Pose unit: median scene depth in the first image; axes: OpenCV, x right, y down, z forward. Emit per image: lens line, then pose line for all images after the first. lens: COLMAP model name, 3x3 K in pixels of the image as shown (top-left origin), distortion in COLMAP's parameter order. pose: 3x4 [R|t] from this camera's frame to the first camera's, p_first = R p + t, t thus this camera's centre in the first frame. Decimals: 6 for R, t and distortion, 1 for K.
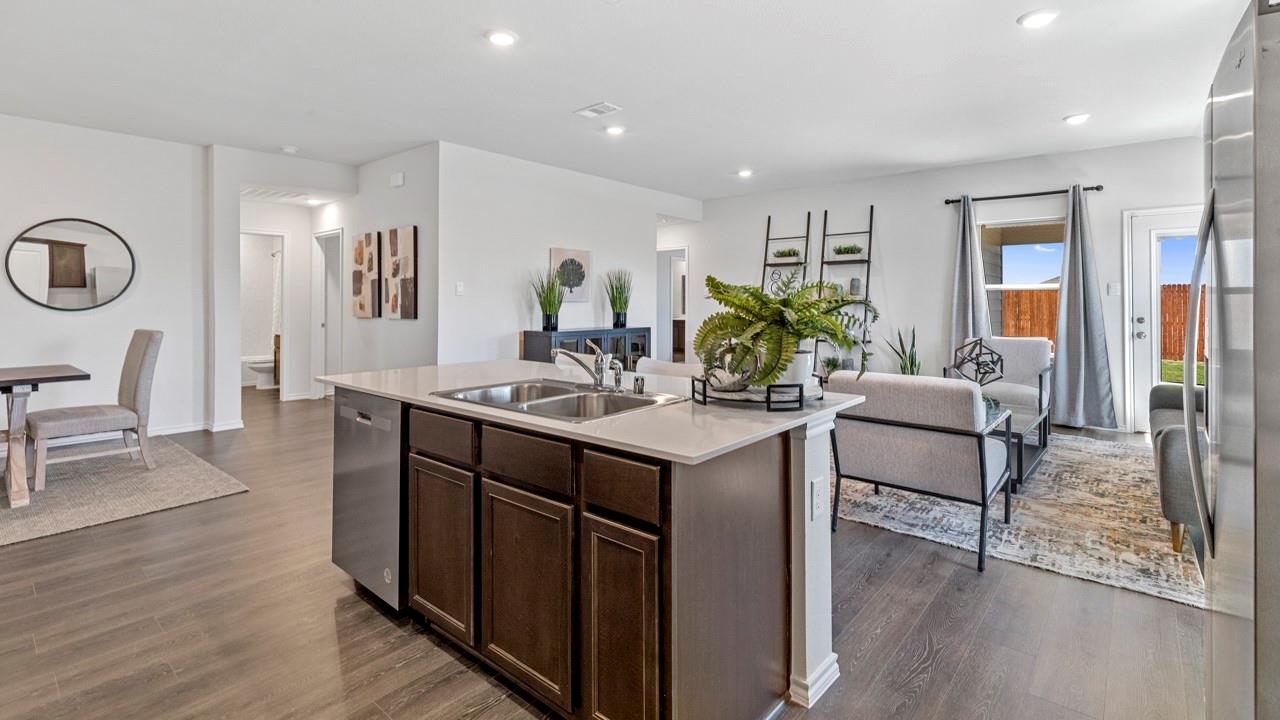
lens RADIAL K [[561.6, 0, 640.0], [0, 561.6, 360.0], [0, 0, 1]] dist [0.023051, 0.000141]
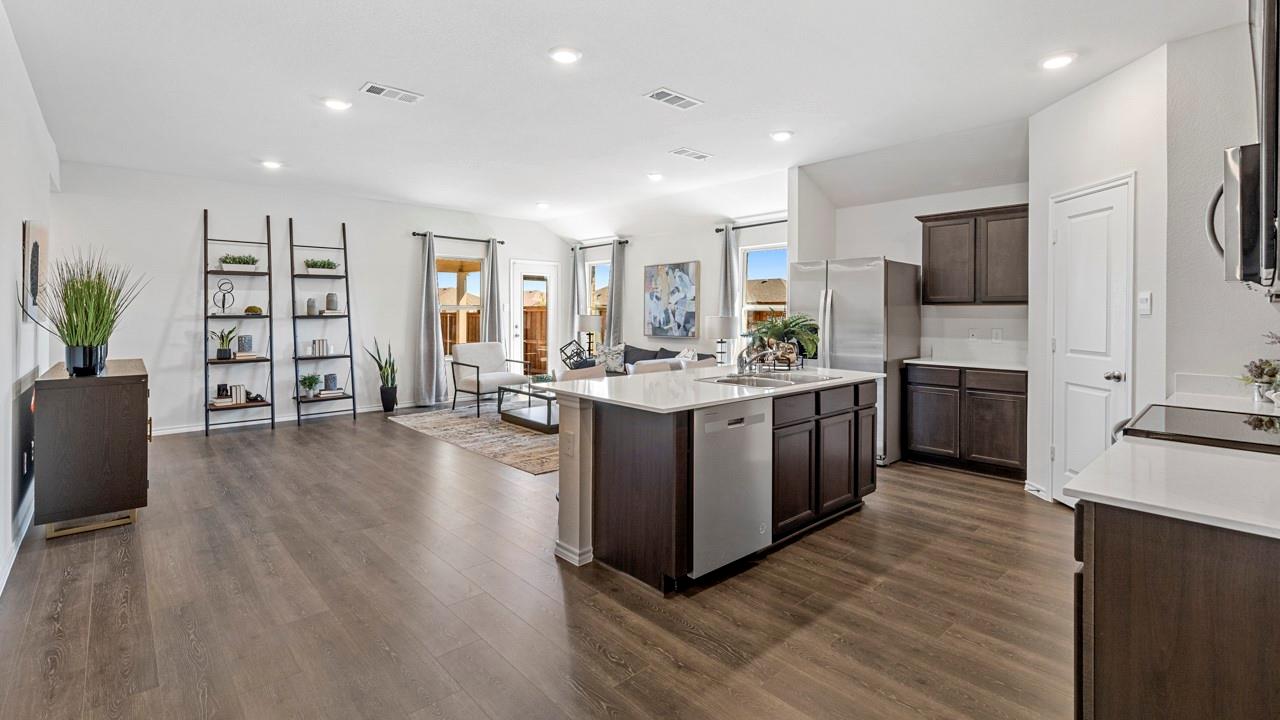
lens RADIAL K [[576.6, 0, 640.0], [0, 576.6, 360.0], [0, 0, 1]] dist [-0.000819, -0.000002]
pose [[0.131276, -0.081094, 0.988023, -0.619120], [0.114474, 0.991222, 0.066147, -0.037397], [-0.984714, 0.104419, 0.139407, 0.374112]]
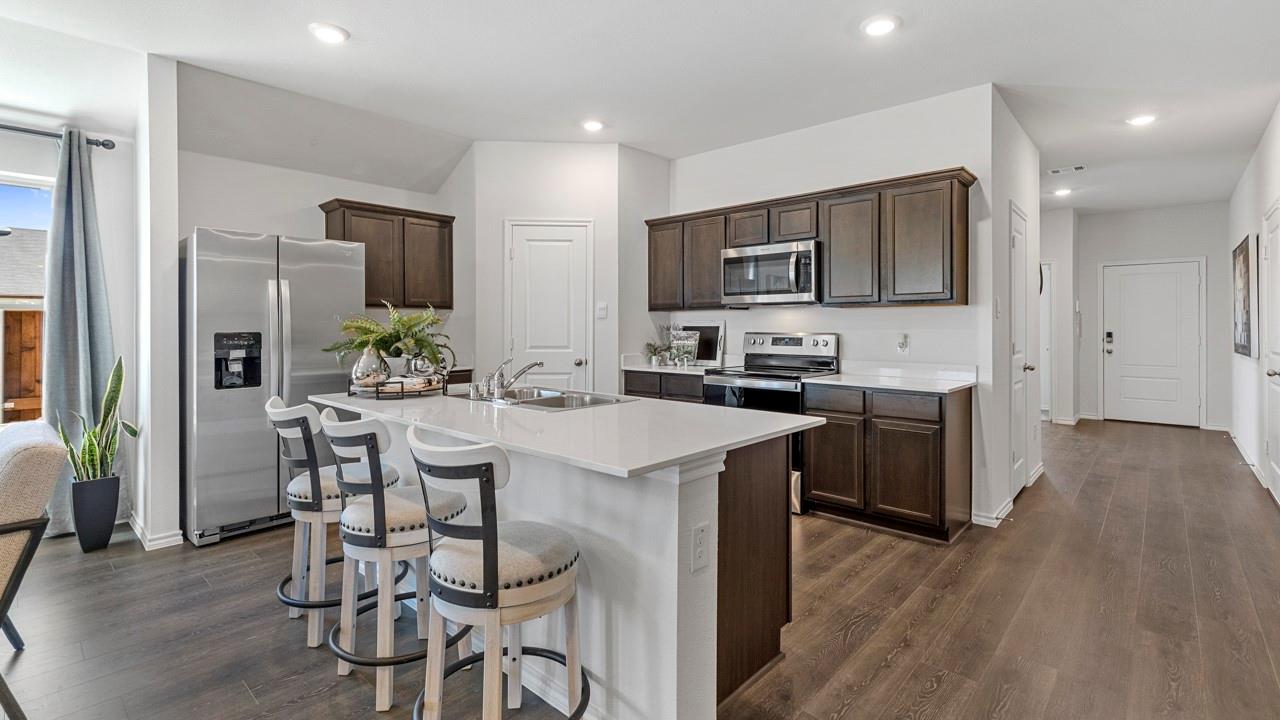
lens RADIAL K [[576.6, 0, 640.0], [0, 576.6, 360.0], [0, 0, 1]] dist [-0.000819, -0.000002]
pose [[-0.999245, 0.002205, 0.038782, -0.159360], [0.009114, 0.983827, 0.178889, -0.070732], [-0.037761, 0.179107, -0.983105, 0.730601]]
